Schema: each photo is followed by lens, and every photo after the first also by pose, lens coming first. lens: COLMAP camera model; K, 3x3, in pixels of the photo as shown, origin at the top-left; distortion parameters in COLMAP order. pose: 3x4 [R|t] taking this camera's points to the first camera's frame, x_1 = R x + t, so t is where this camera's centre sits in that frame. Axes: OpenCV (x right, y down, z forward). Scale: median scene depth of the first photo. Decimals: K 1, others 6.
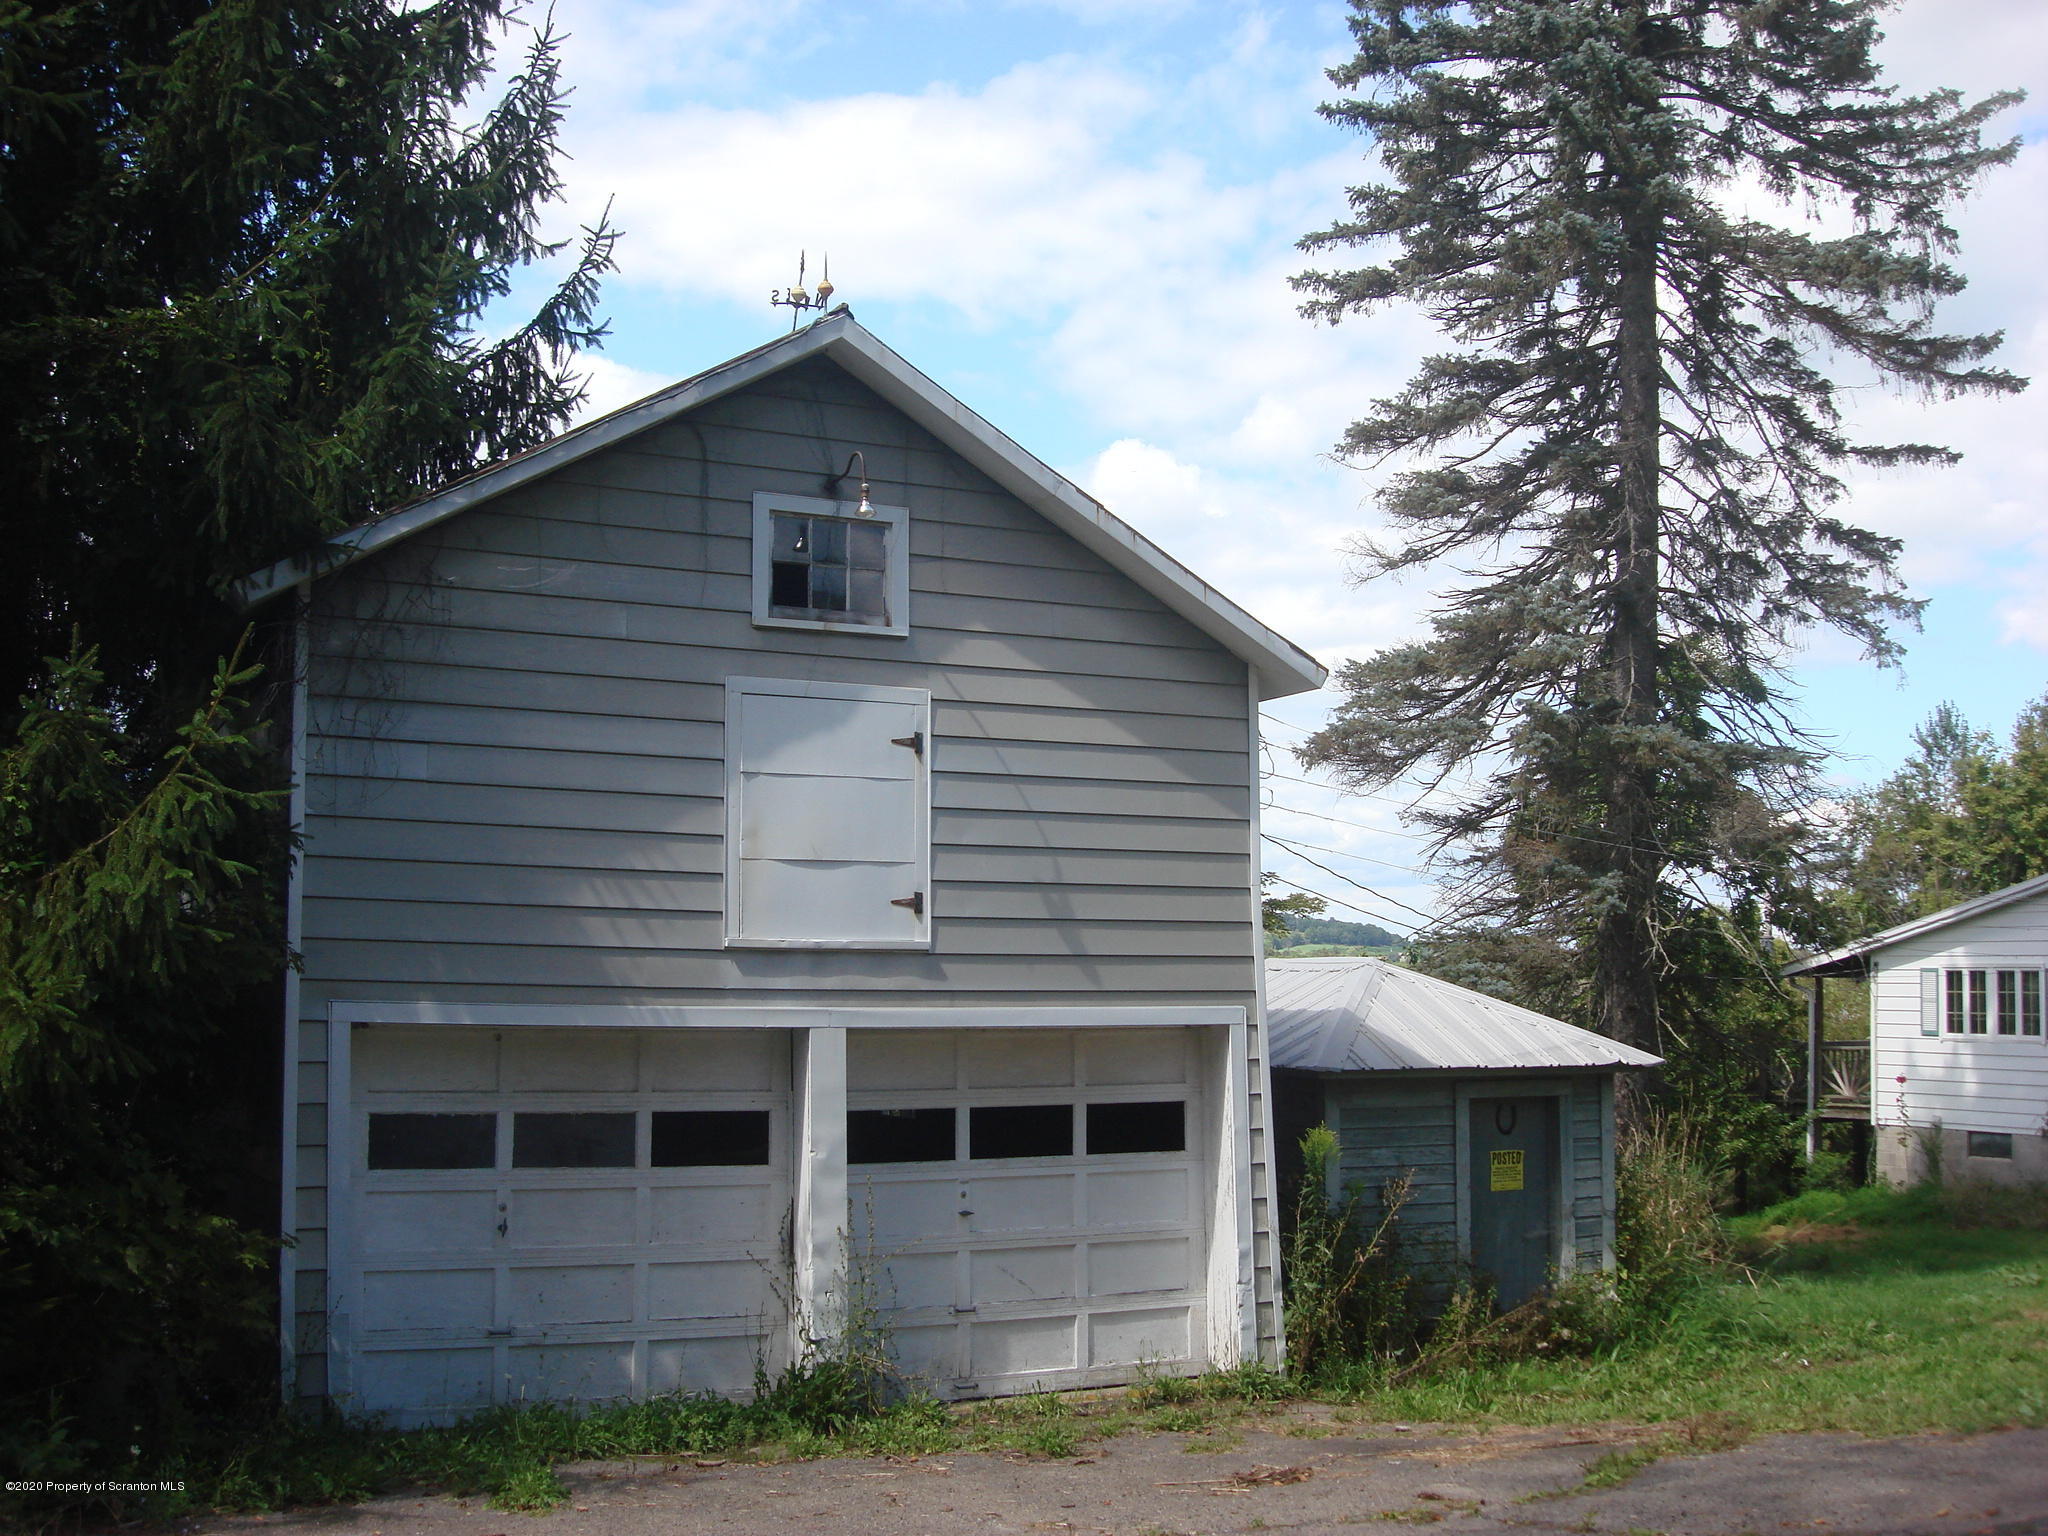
lens RADIAL K [[2232.6, 0, 1024.5], [0, 2232.6, 778.8], [0, 0, 1]] dist [-0.125386, 0.000000]
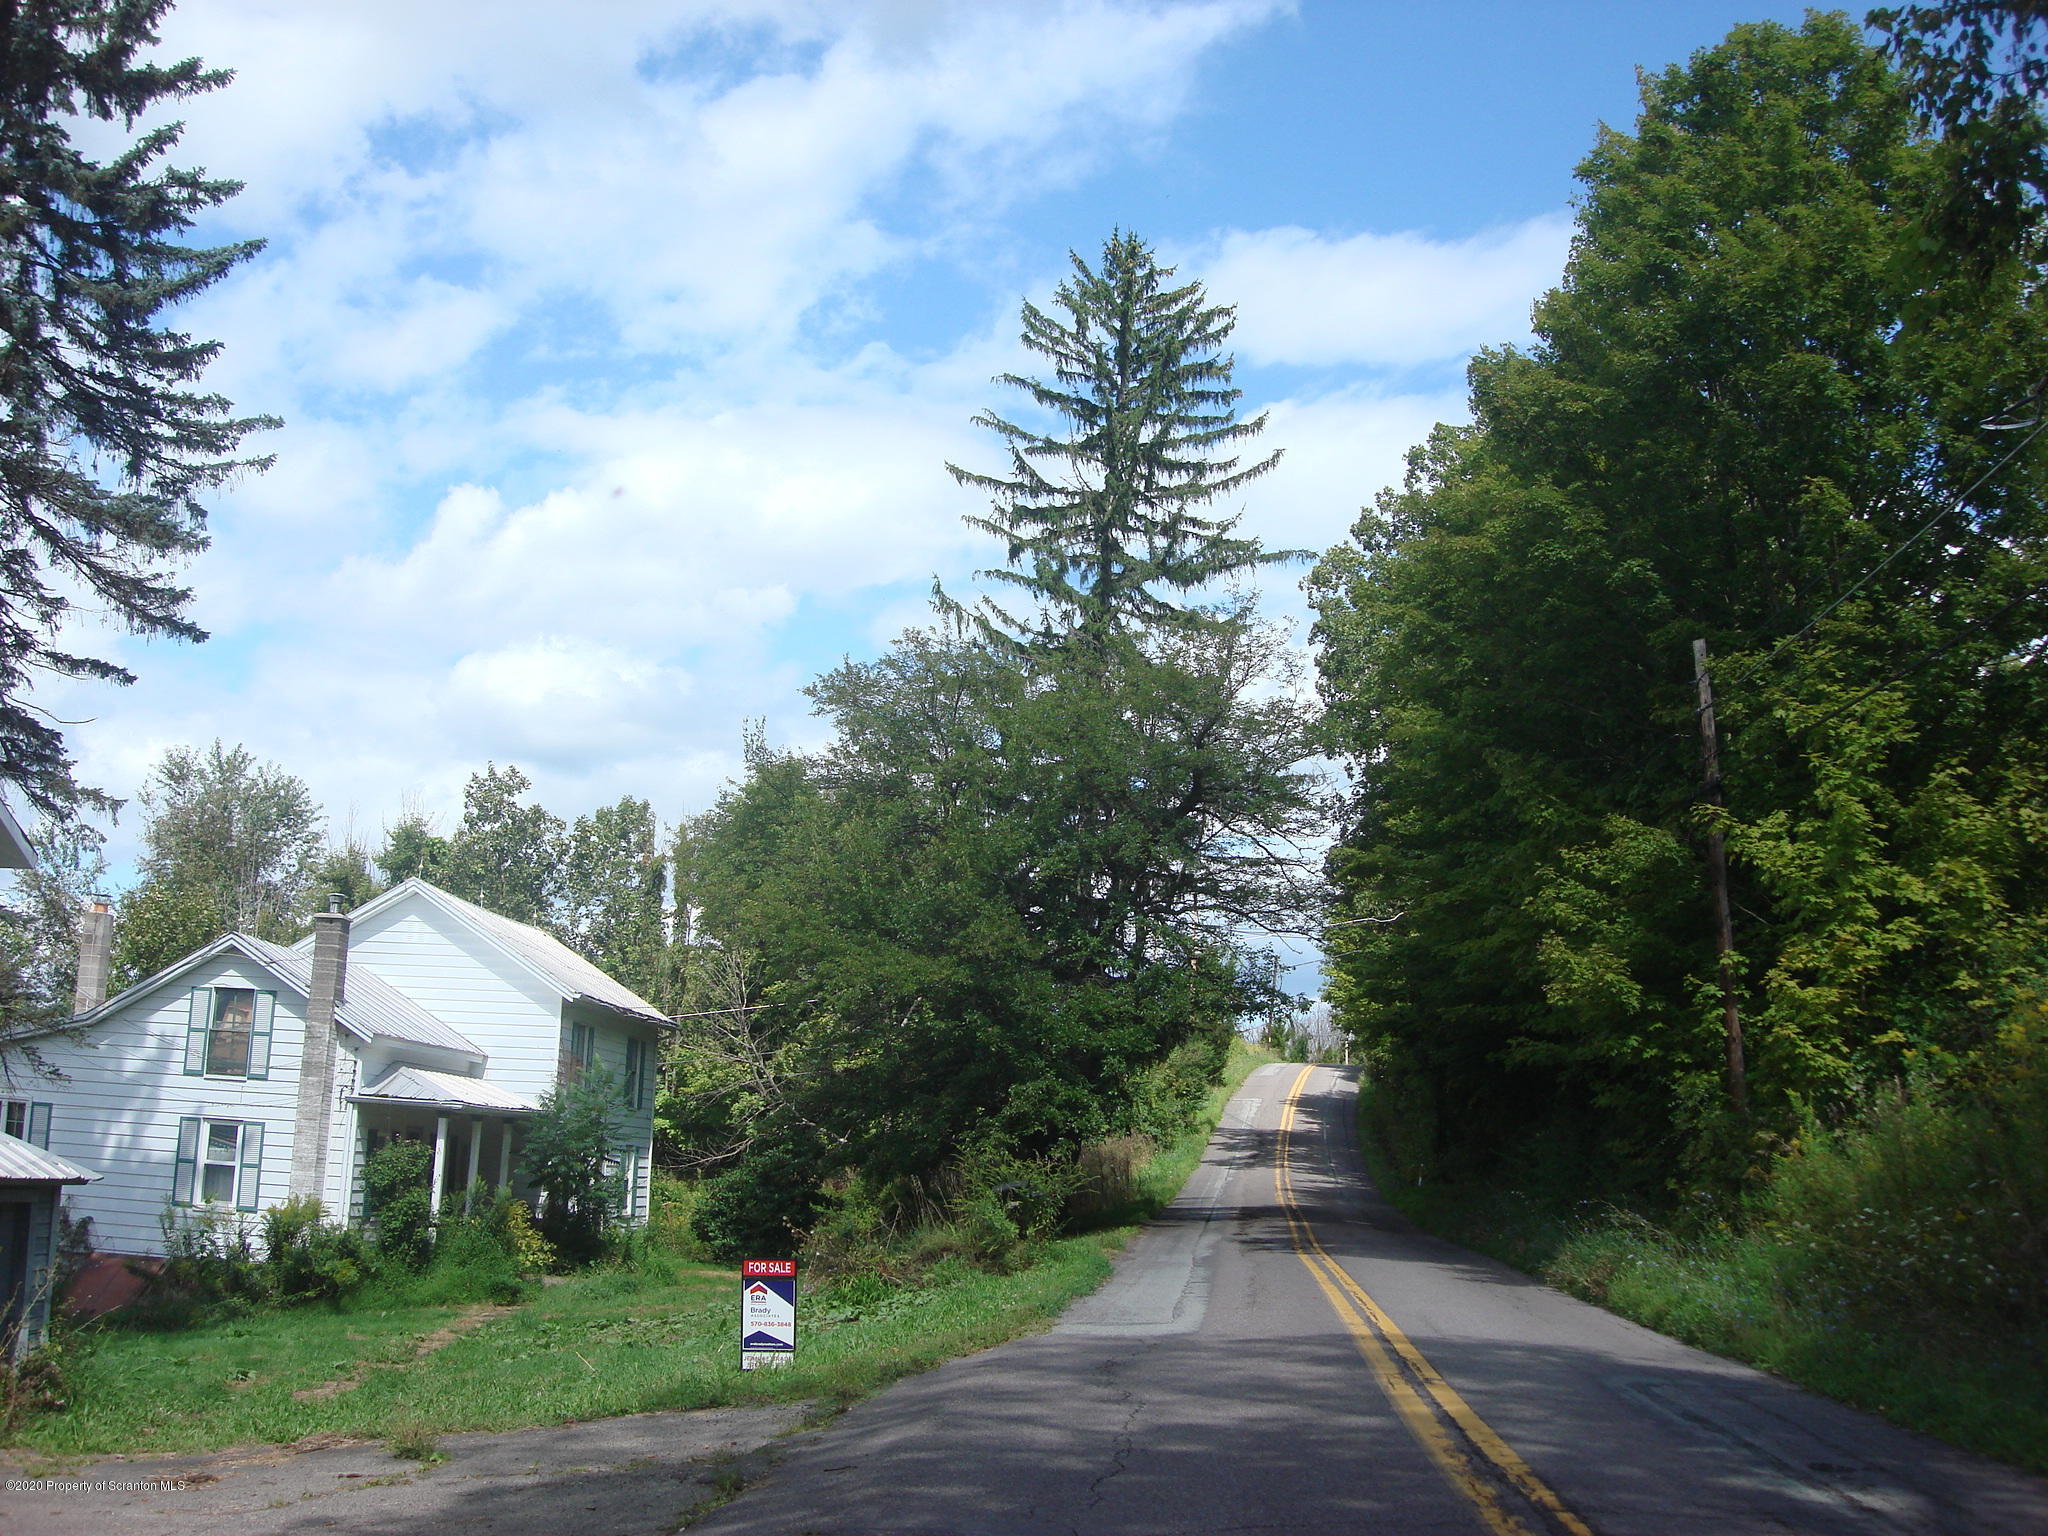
lens RADIAL K [[2232.6, 0, 1023.0], [0, 2232.6, 773.7], [0, 0, 1]] dist [-0.125386, 0.000000]
pose [[0.494446, 0.170989, 0.852224, -0.271886], [-0.121747, 0.984419, -0.126877, -0.002371], [-0.860640, -0.041021, 0.507559, -0.032065]]
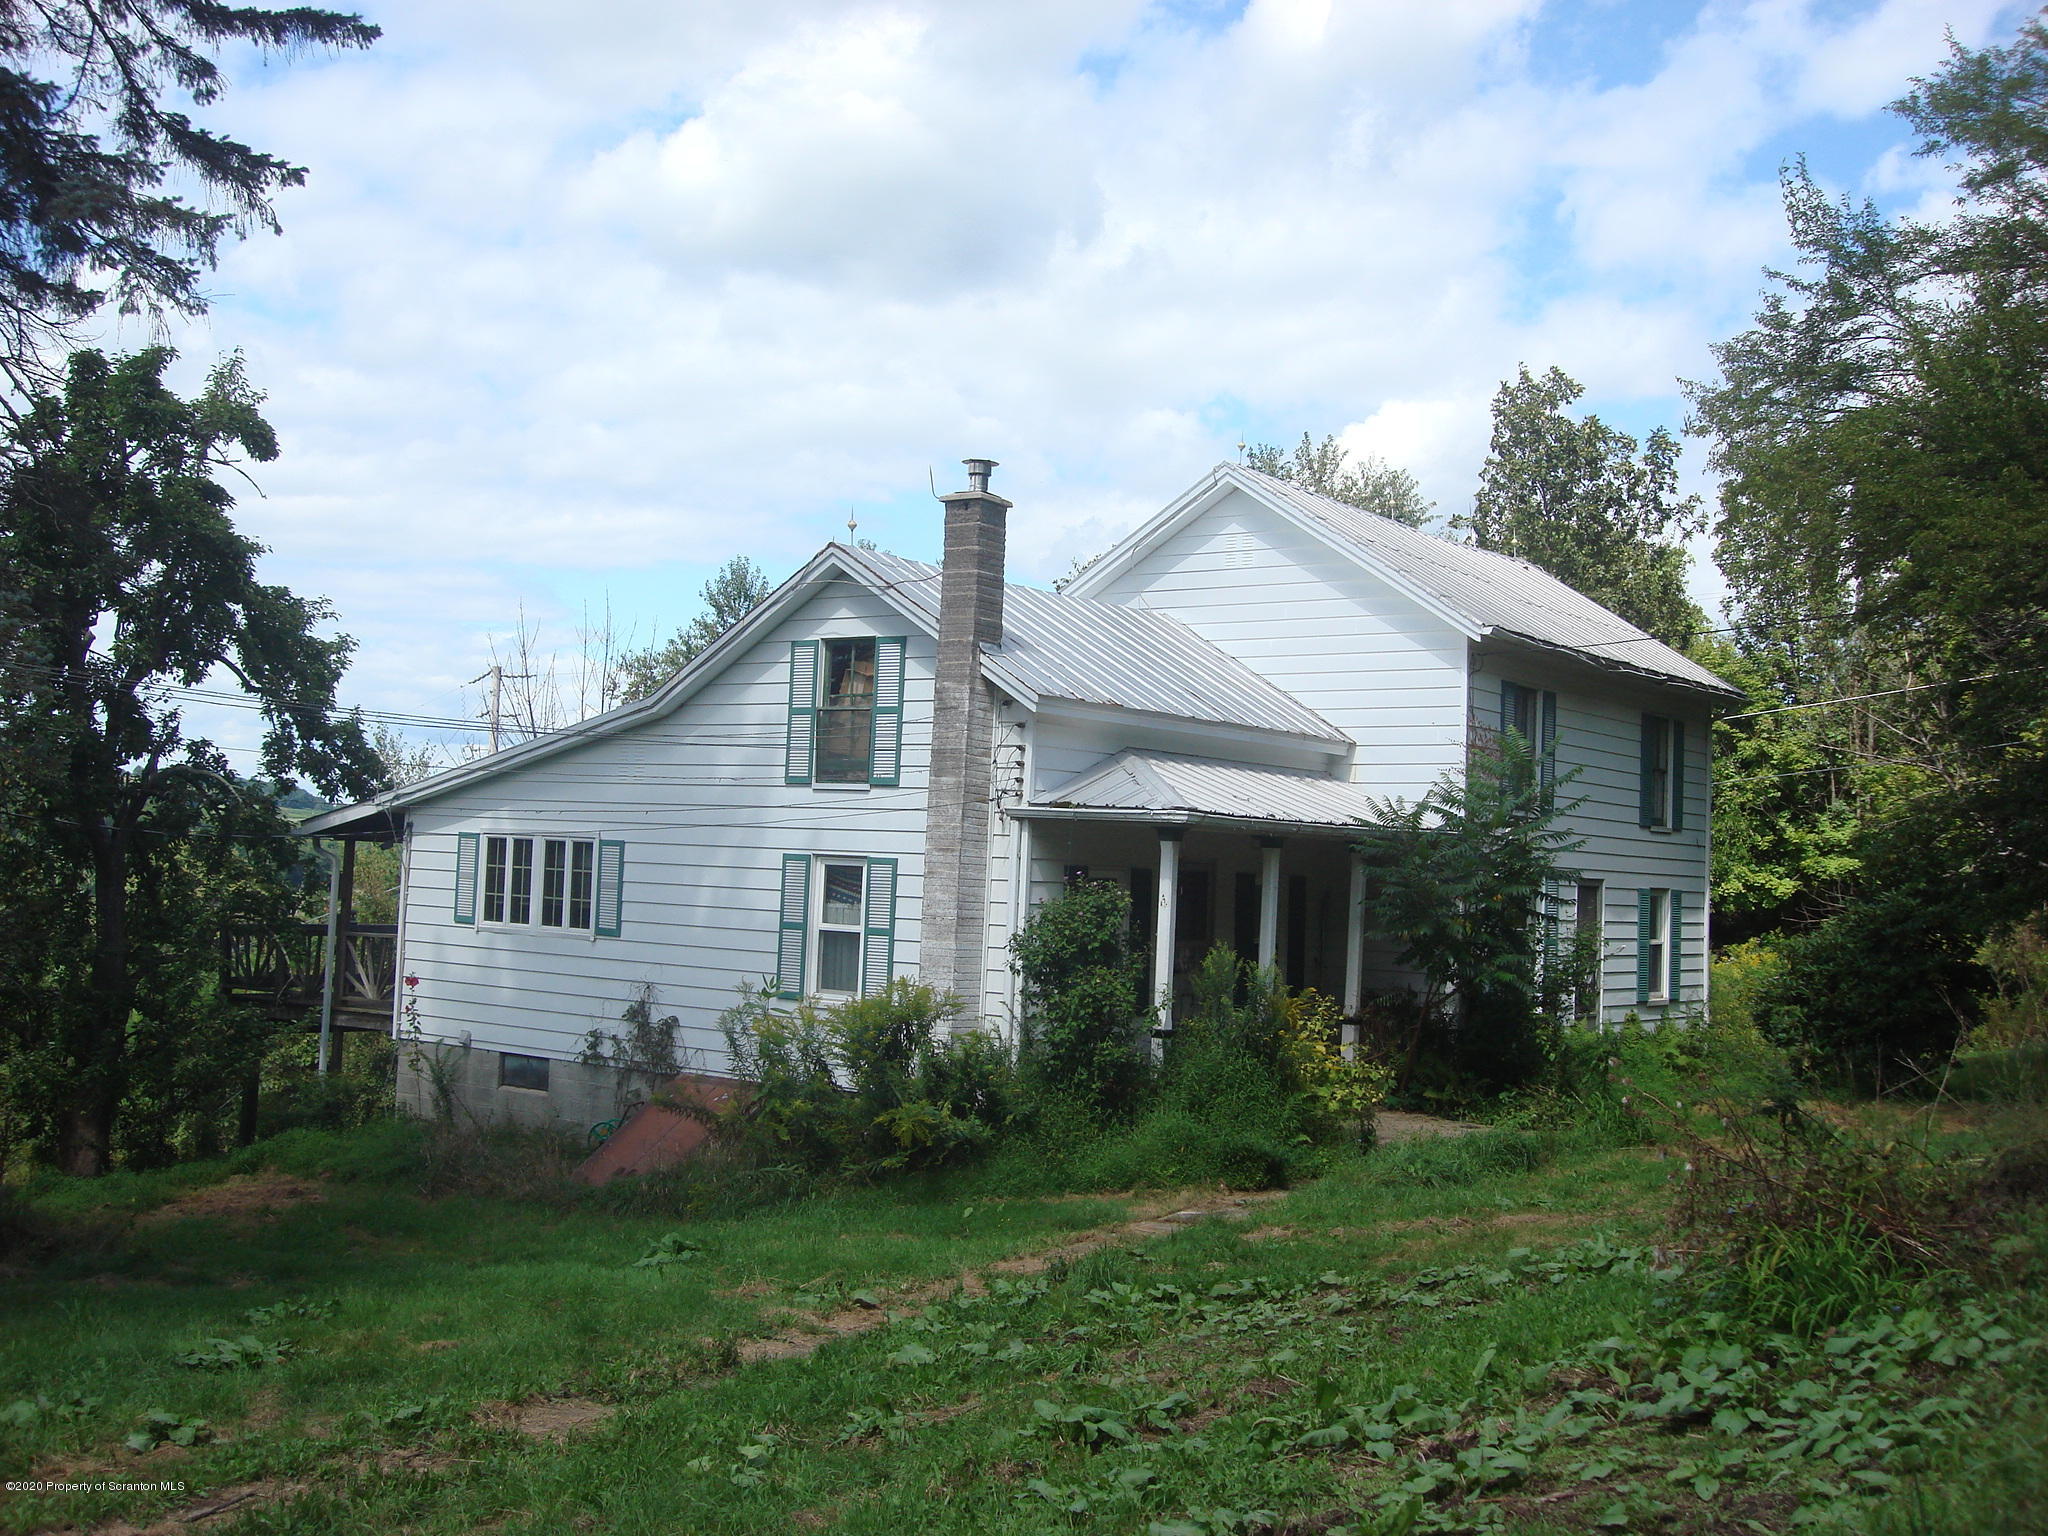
lens RADIAL K [[2232.6, 0, 1034.9], [0, 2232.6, 770.3], [0, 0, 1]] dist [-0.125386, 0.000000]
pose [[0.885547, 0.050565, 0.461790, 0.241131], [-0.075765, 0.996469, 0.036179, 0.023671], [-0.458330, -0.067026, 0.886251, 0.245803]]
